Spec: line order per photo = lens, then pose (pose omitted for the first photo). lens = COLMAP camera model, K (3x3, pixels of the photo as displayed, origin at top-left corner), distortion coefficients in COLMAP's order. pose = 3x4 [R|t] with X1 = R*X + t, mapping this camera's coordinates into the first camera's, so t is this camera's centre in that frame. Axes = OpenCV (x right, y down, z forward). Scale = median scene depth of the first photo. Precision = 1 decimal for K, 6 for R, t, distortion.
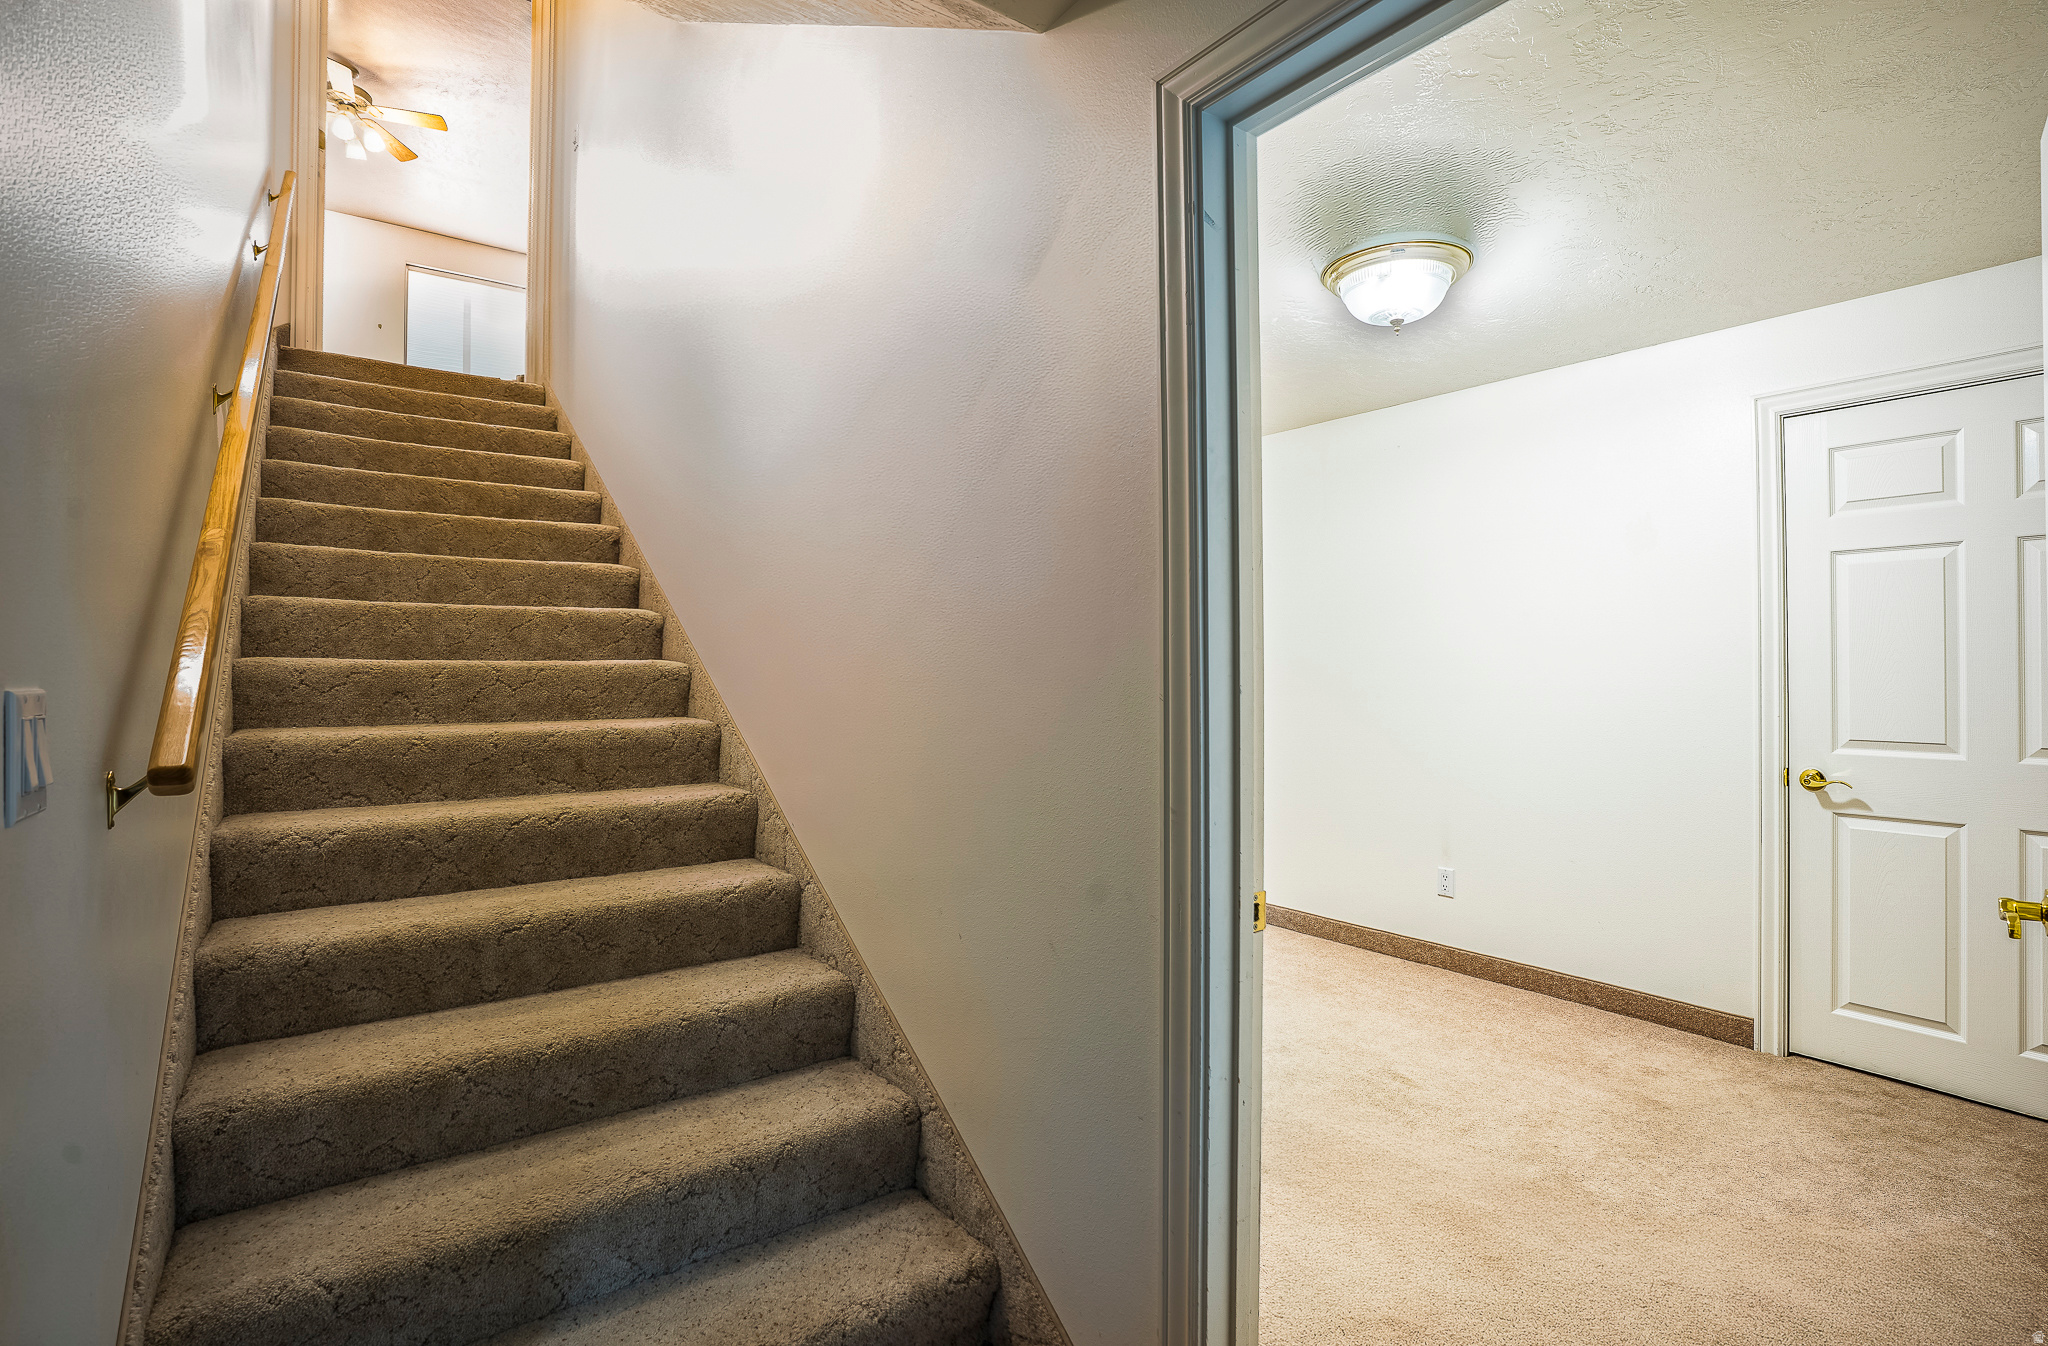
lens RADIAL K [[992.1, 0, 1016.7], [0, 992.1, 672.6], [0, 0, 1]] dist [0.006754, 0.000775]
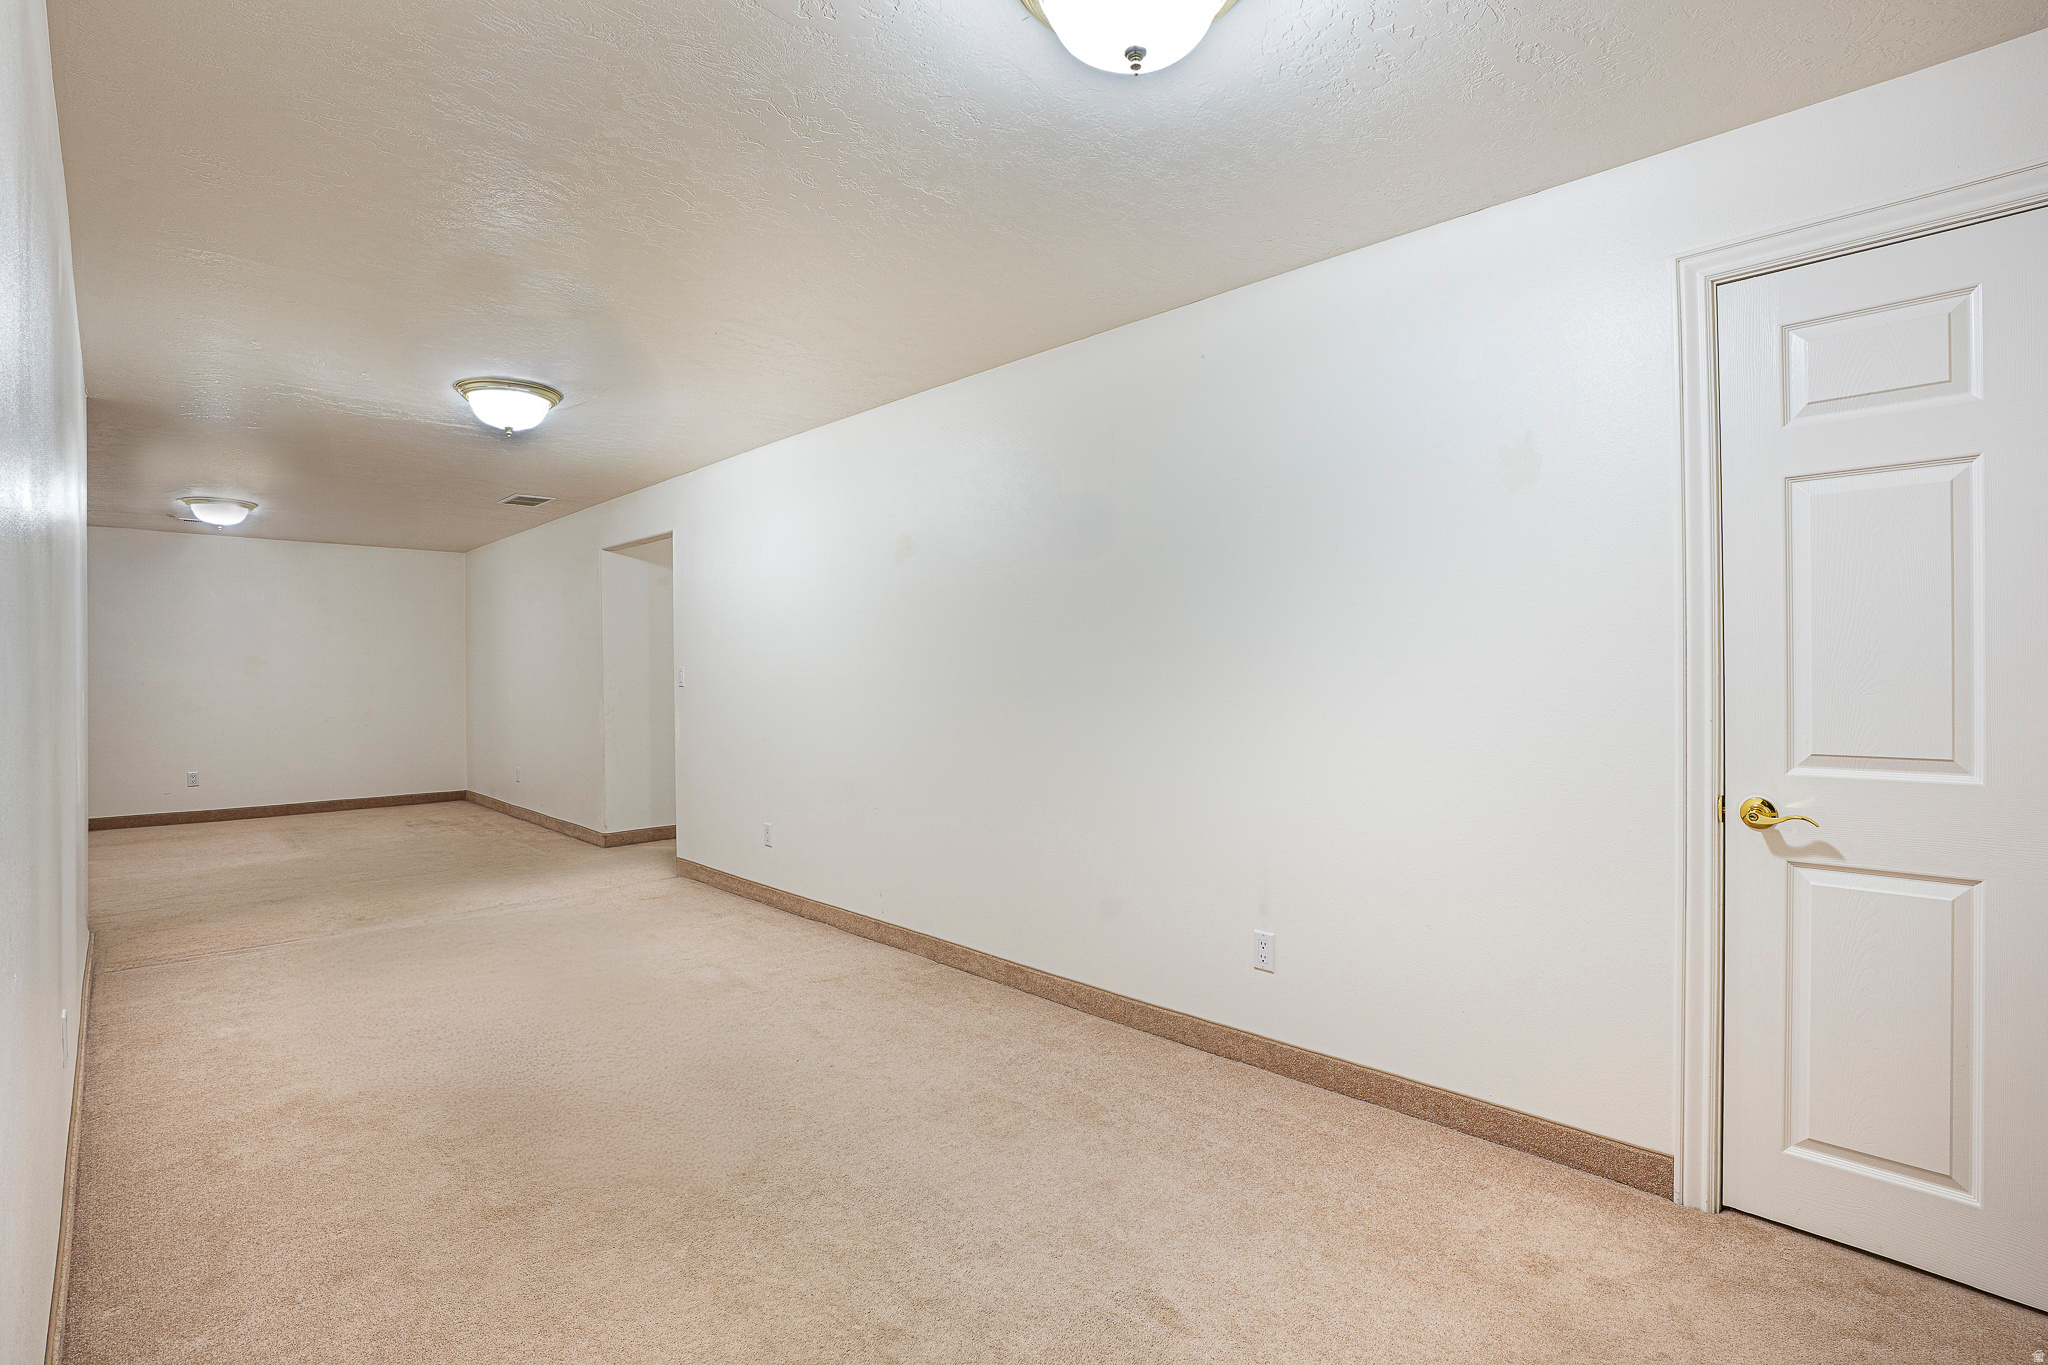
lens RADIAL K [[934.4, 0, 1028.6], [0, 934.4, 681.3], [0, 0, 1]] dist [-0.004961, 0.000082]
pose [[0.994912, 0.000266, 0.100748, 0.232479], [0.000109, 0.999993, -0.003720, 0.019209], [-0.100748, 0.003712, 0.994905, 0.408201]]
